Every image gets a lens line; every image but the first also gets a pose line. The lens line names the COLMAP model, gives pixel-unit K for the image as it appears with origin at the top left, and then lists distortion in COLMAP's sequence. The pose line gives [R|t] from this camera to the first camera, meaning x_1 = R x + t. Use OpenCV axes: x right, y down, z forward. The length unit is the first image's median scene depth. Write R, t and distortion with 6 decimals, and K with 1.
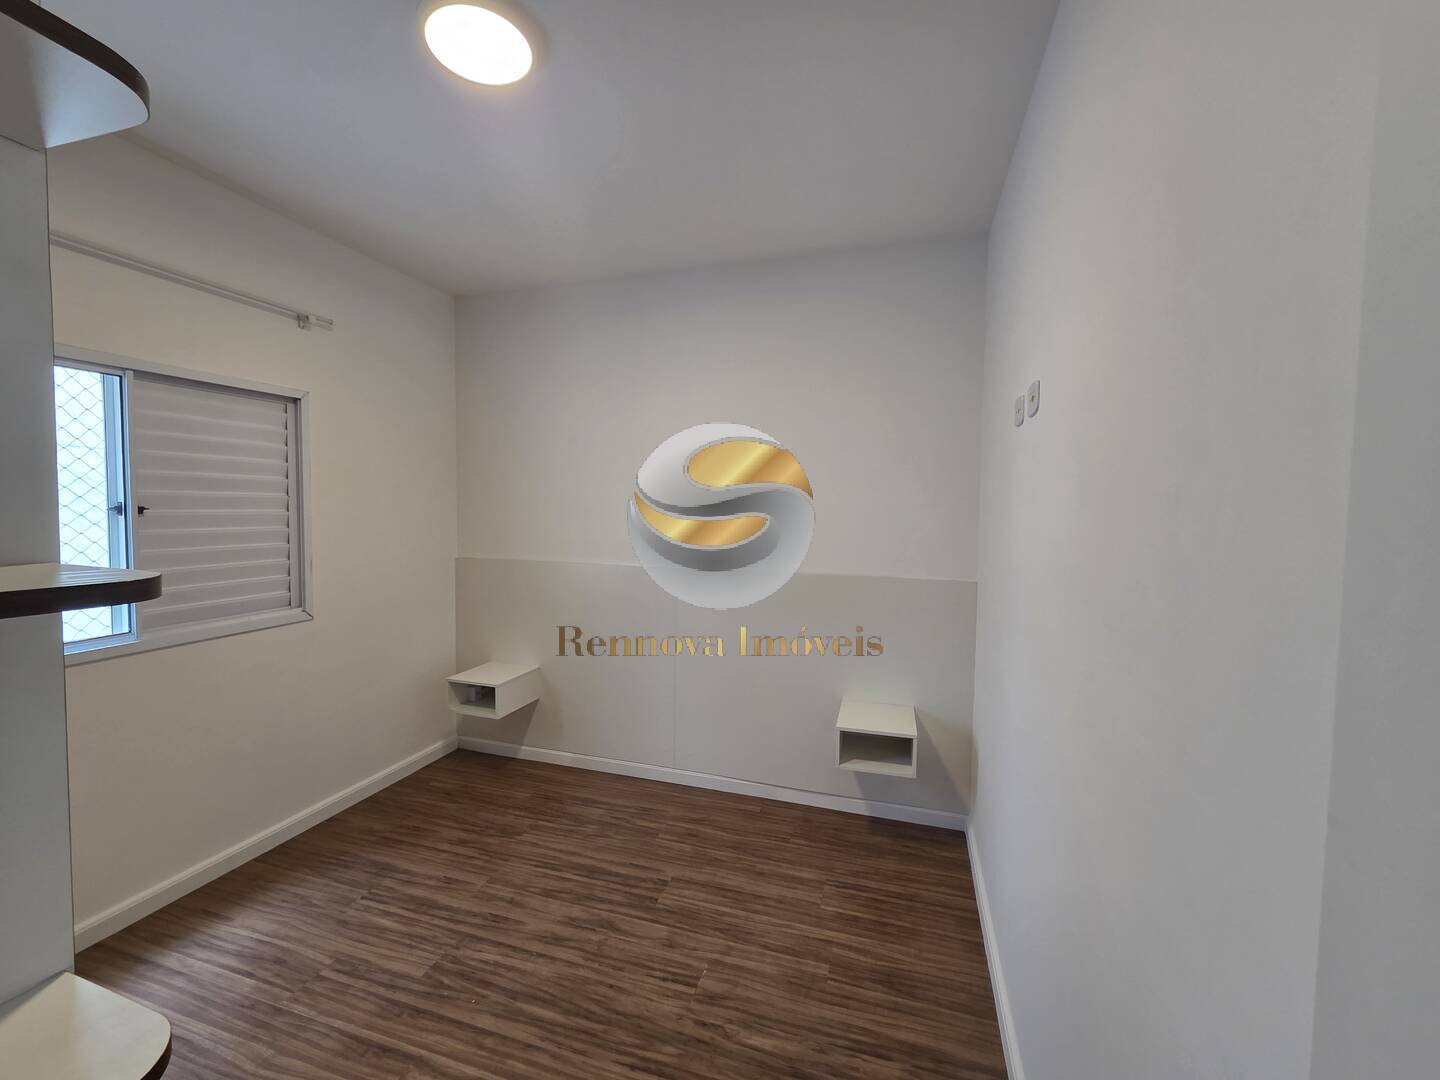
lens RADIAL K [[588.3, 0, 717.1], [0, 588.3, 536.4], [0, 0, 1]] dist [0.003068, -0.000634]
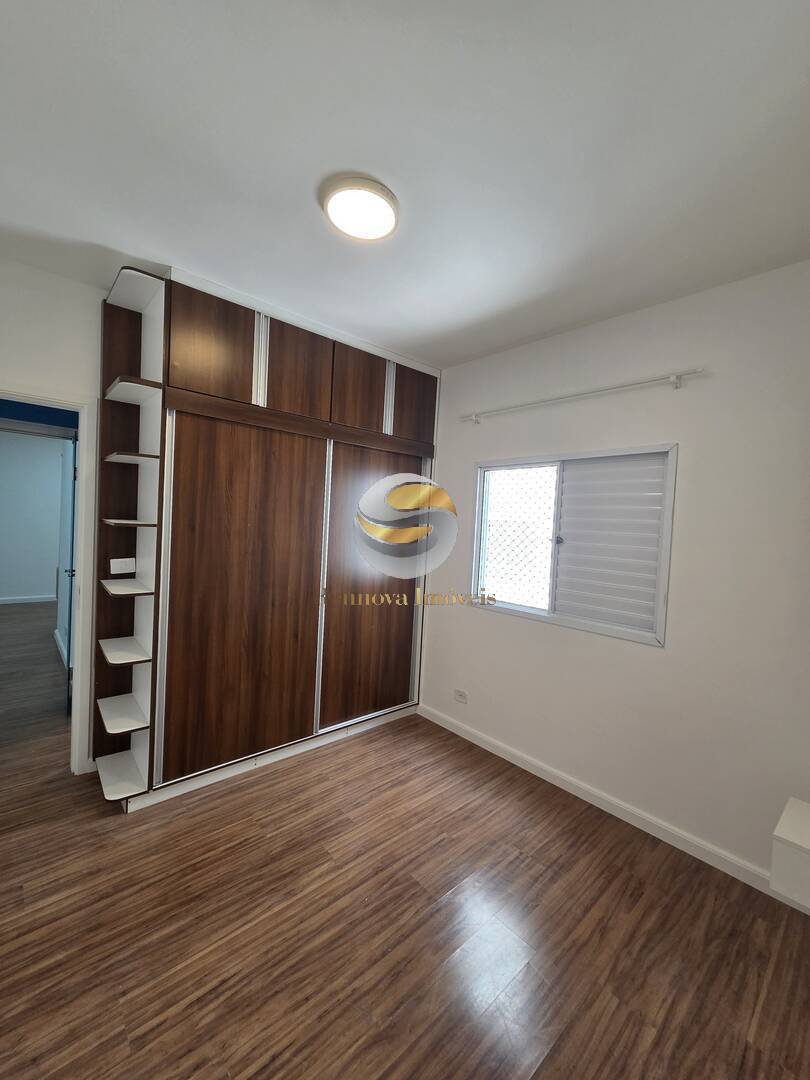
lens RADIAL K [[441.2, 0, 408.1], [0, 441.2, 539.3], [0, 0, 1]] dist [0.003068, -0.000634]
pose [[-0.501589, -0.008006, -0.865069, 0.360028], [-0.101037, 0.993656, 0.049388, -0.070508], [0.859186, 0.112176, -0.499216, 1.302194]]
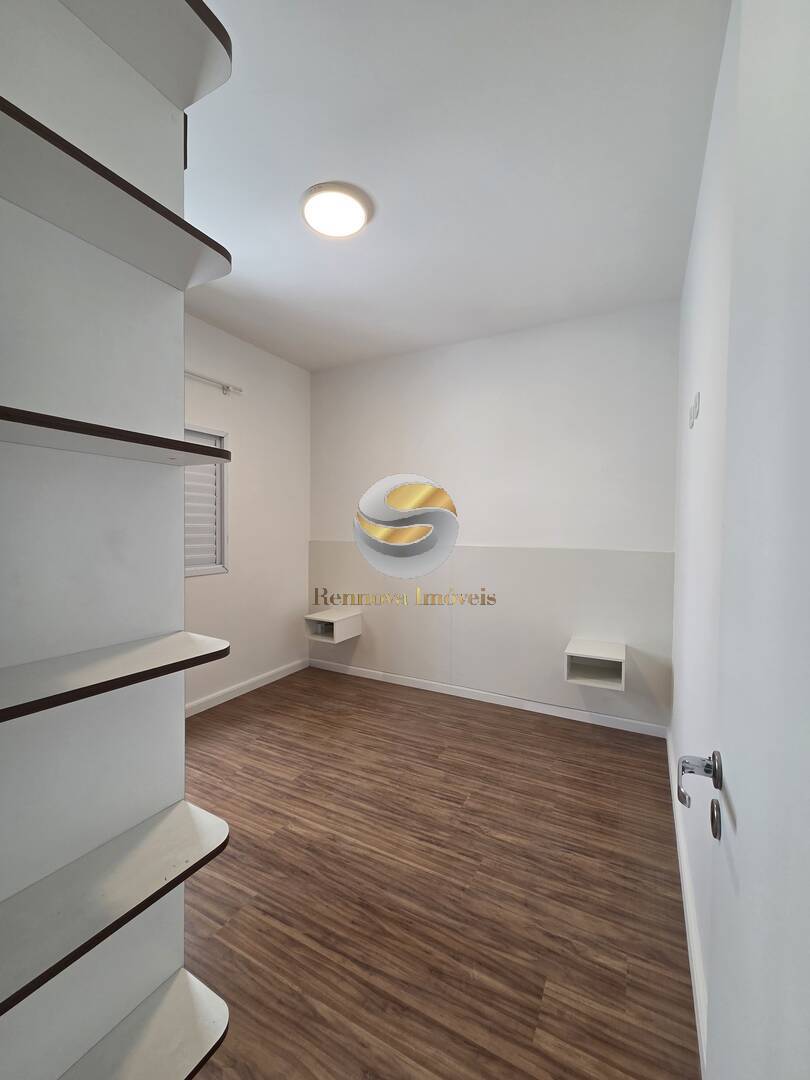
lens RADIAL K [[441.2, 0, 408.1], [0, 441.2, 539.3], [0, 0, 1]] dist [0.003068, -0.000634]
pose [[0.983752, 0.003351, -0.179503, 0.026341], [-0.007119, 0.999767, -0.020354, 0.094492], [0.179393, 0.021302, 0.983547, -0.145382]]
